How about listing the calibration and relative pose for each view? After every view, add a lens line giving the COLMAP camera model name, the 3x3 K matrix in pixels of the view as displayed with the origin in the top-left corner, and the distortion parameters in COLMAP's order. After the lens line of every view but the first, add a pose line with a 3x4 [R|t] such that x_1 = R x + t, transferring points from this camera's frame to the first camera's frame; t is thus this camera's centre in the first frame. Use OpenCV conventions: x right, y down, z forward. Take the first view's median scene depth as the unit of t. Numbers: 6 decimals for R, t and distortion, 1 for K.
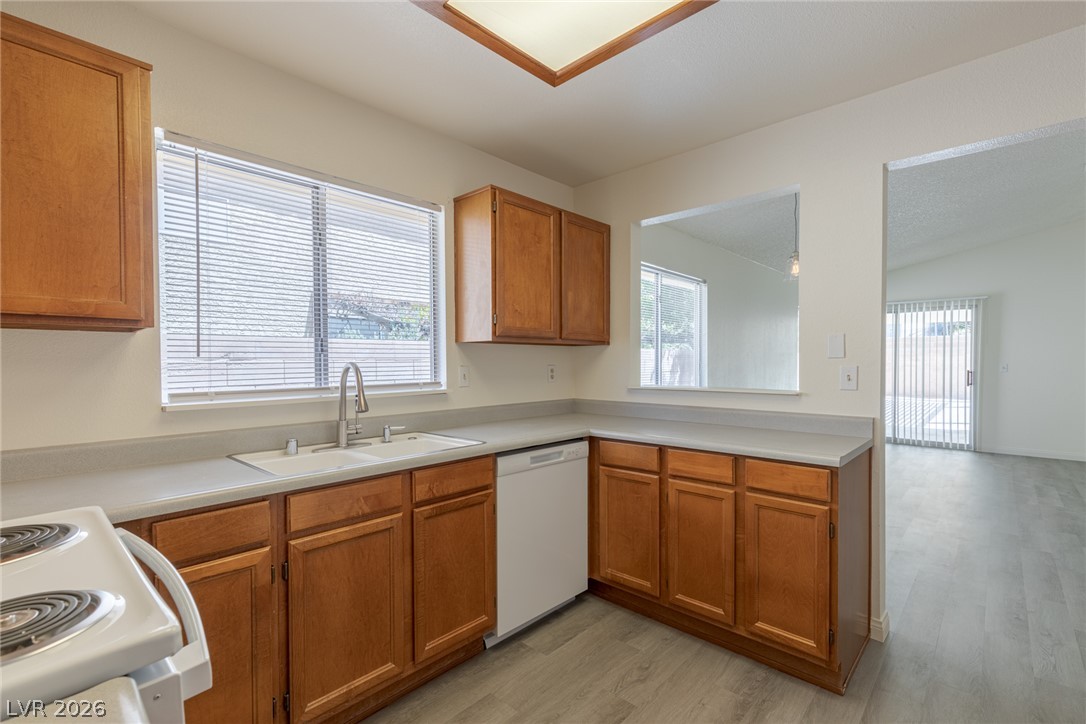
lens RADIAL K [[496.4, 0, 551.8], [0, 496.4, 368.0], [0, 0, 1]] dist [0.020315, -0.003150]
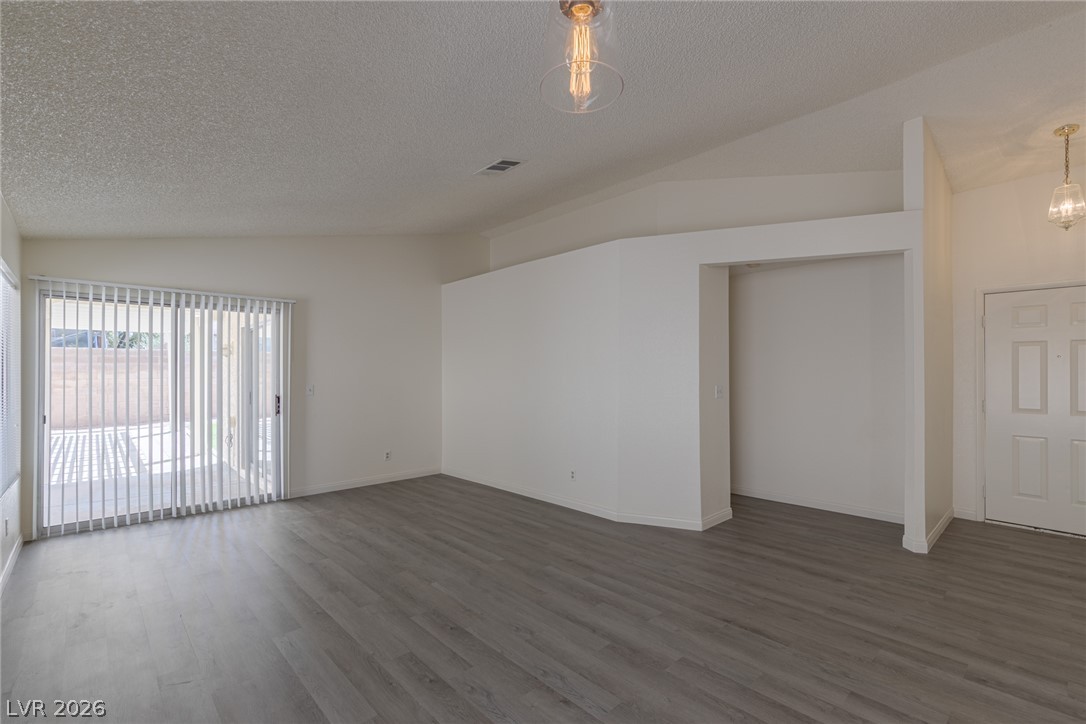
lens RADIAL K [[496.4, 0, 541.7], [0, 496.4, 367.0], [0, 0, 1]] dist [0.020315, -0.003150]
pose [[0.103075, 0.016689, 0.994534, 0.118898], [0.018514, 0.999654, -0.018693, -0.015280], [-0.994501, 0.020339, 0.102730, 0.507786]]
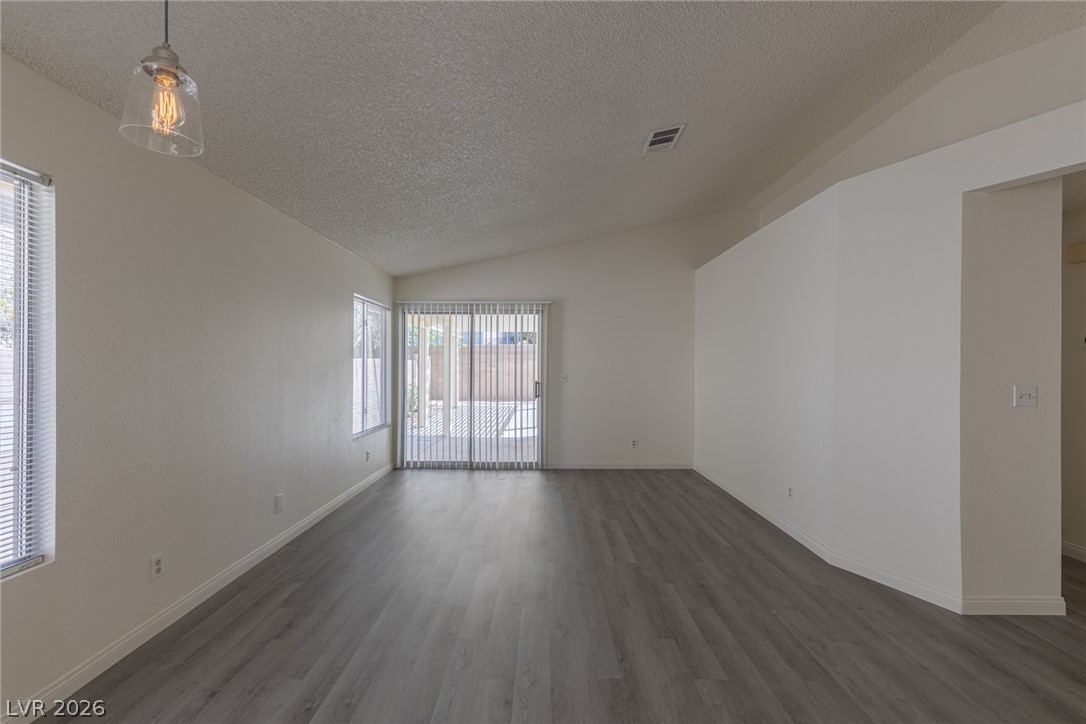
lens RADIAL K [[496.4, 0, 534.1], [0, 496.4, 359.7], [0, 0, 1]] dist [0.020315, -0.003150]
pose [[0.761575, 0.008953, 0.648014, 0.233919], [0.007309, 0.999722, -0.022402, -0.013673], [-0.648035, 0.021797, 0.761299, 0.306205]]
